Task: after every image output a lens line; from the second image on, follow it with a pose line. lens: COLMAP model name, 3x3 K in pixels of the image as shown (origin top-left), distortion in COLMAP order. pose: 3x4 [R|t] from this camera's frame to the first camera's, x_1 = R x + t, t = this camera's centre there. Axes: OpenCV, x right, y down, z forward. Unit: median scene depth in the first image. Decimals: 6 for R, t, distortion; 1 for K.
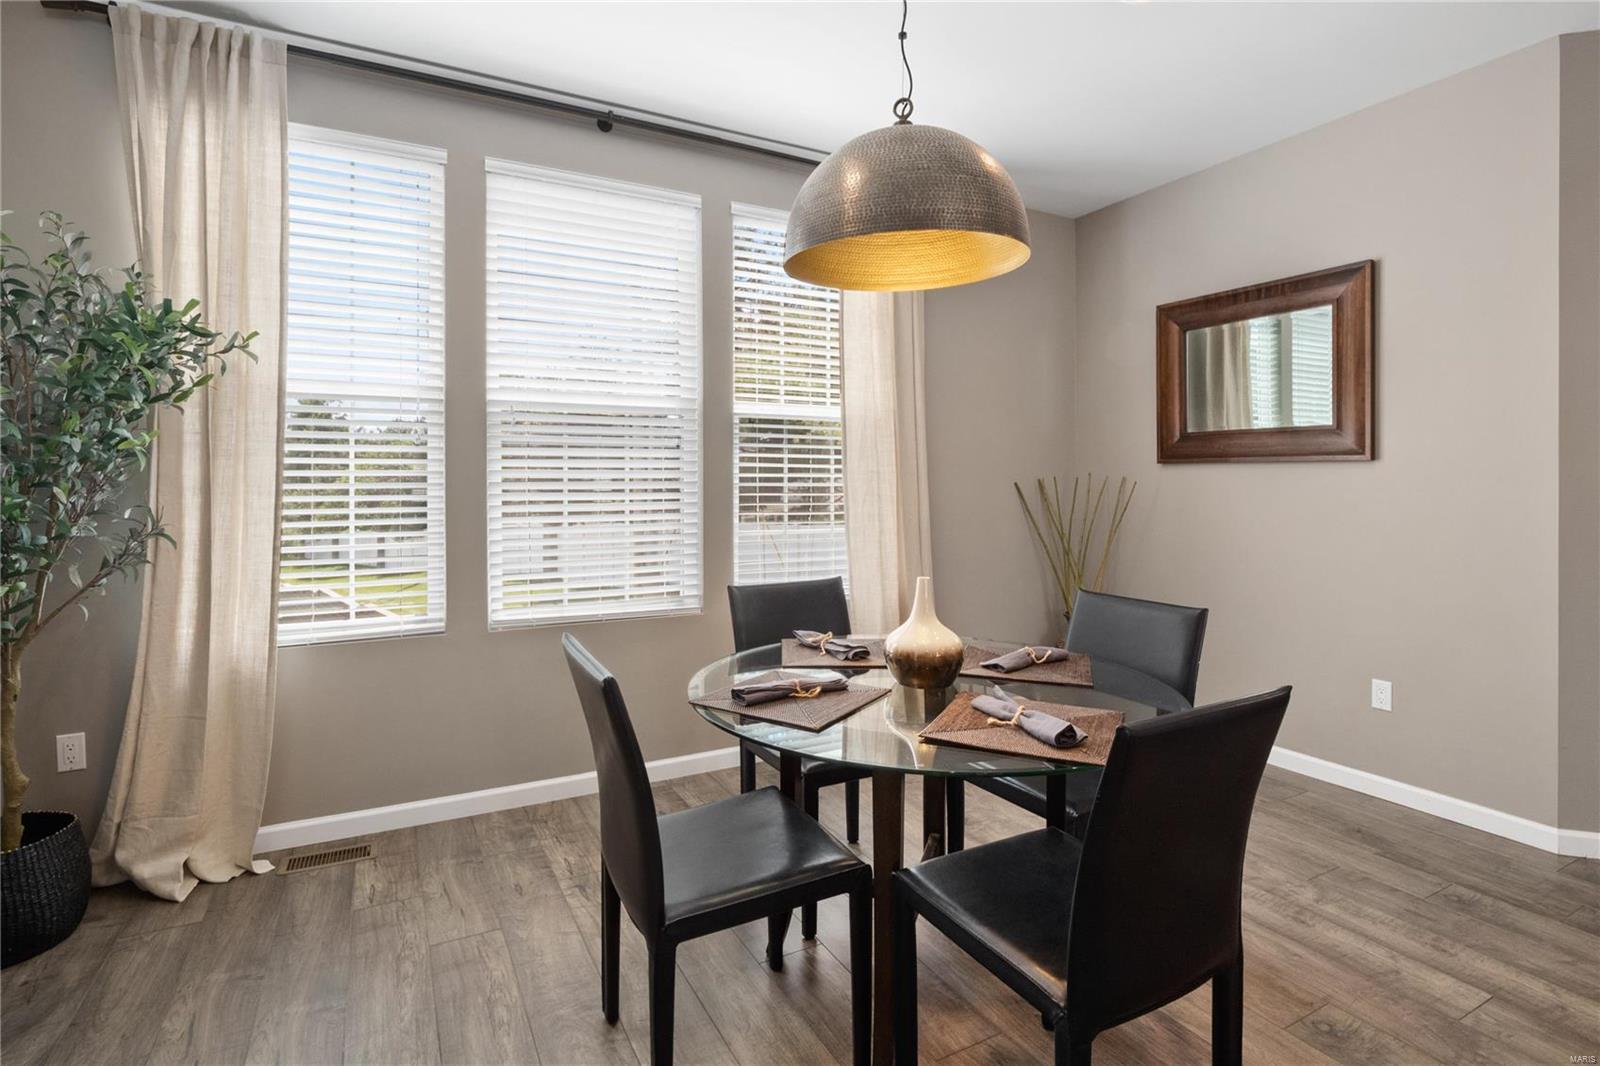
lens RADIAL K [[784.7, 0, 758.2], [0, 784.7, 496.3], [0, 0, 1]] dist [-0.001617, -0.000217]
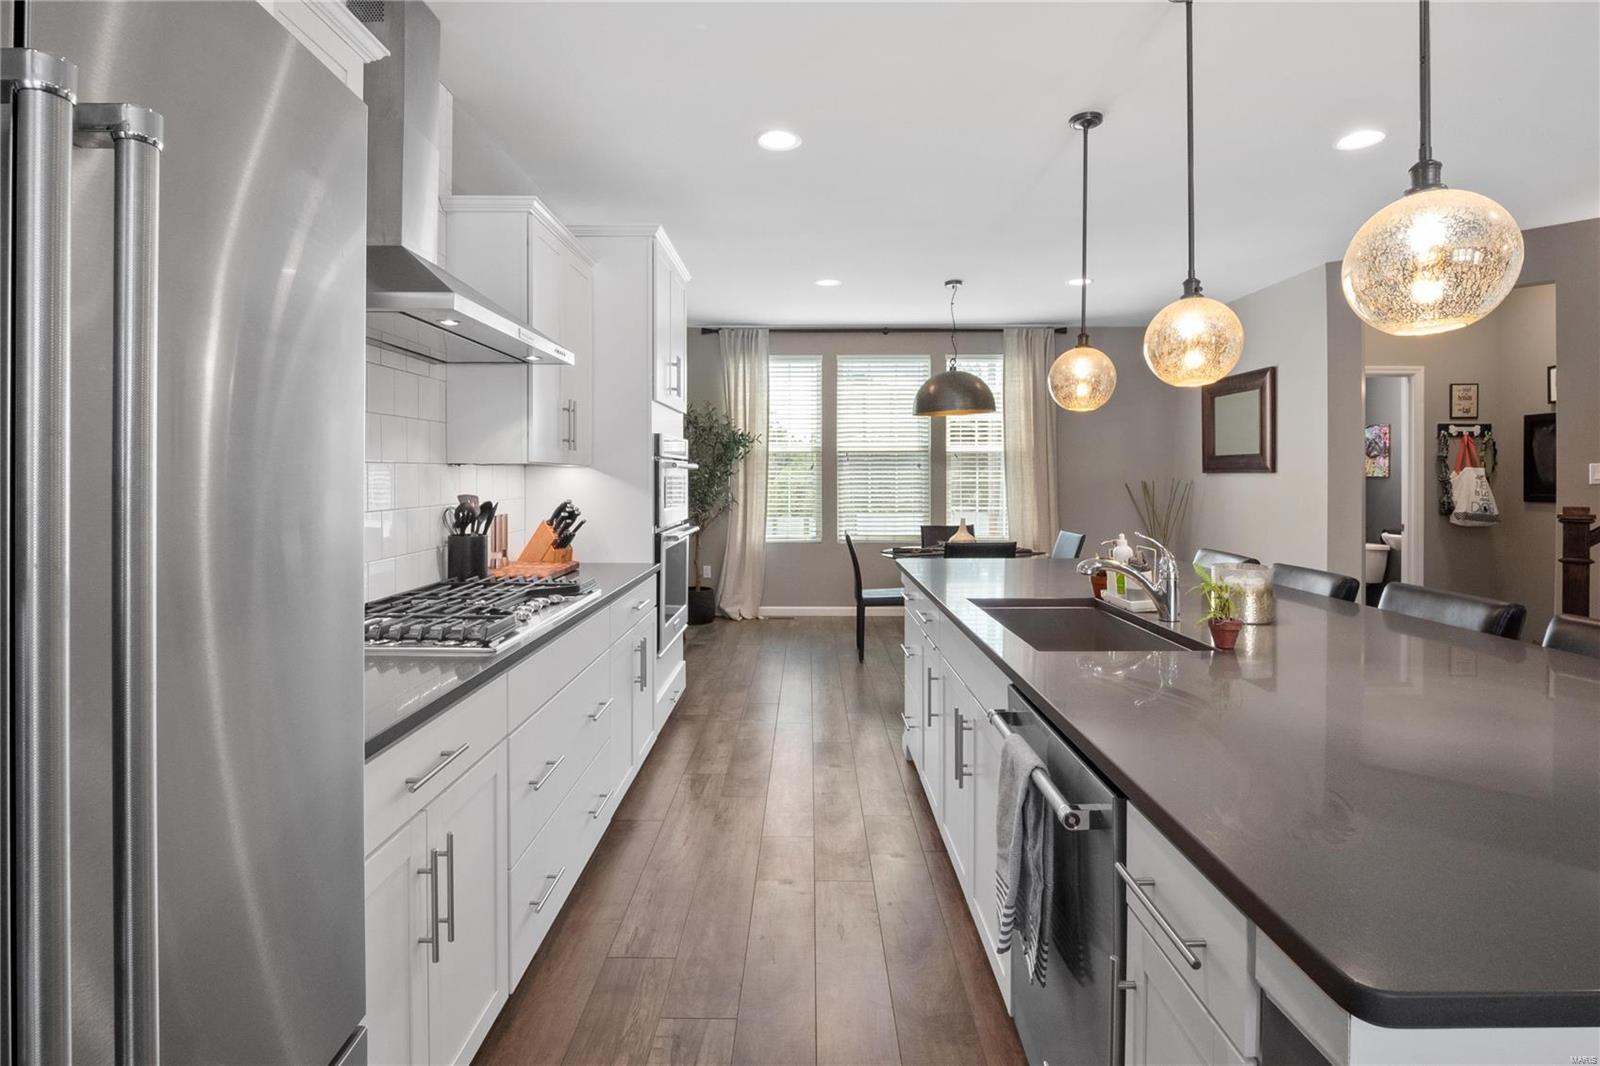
lens RADIAL K [[737.2, 0, 774.9], [0, 737.2, 479.7], [0, 0, 1]] dist [-0.001226, -0.000103]
pose [[0.878940, -0.000813, -0.476932, 0.702537], [-0.005937, 0.999902, -0.012645, -0.001367], [0.476896, 0.013946, 0.878849, -1.354823]]
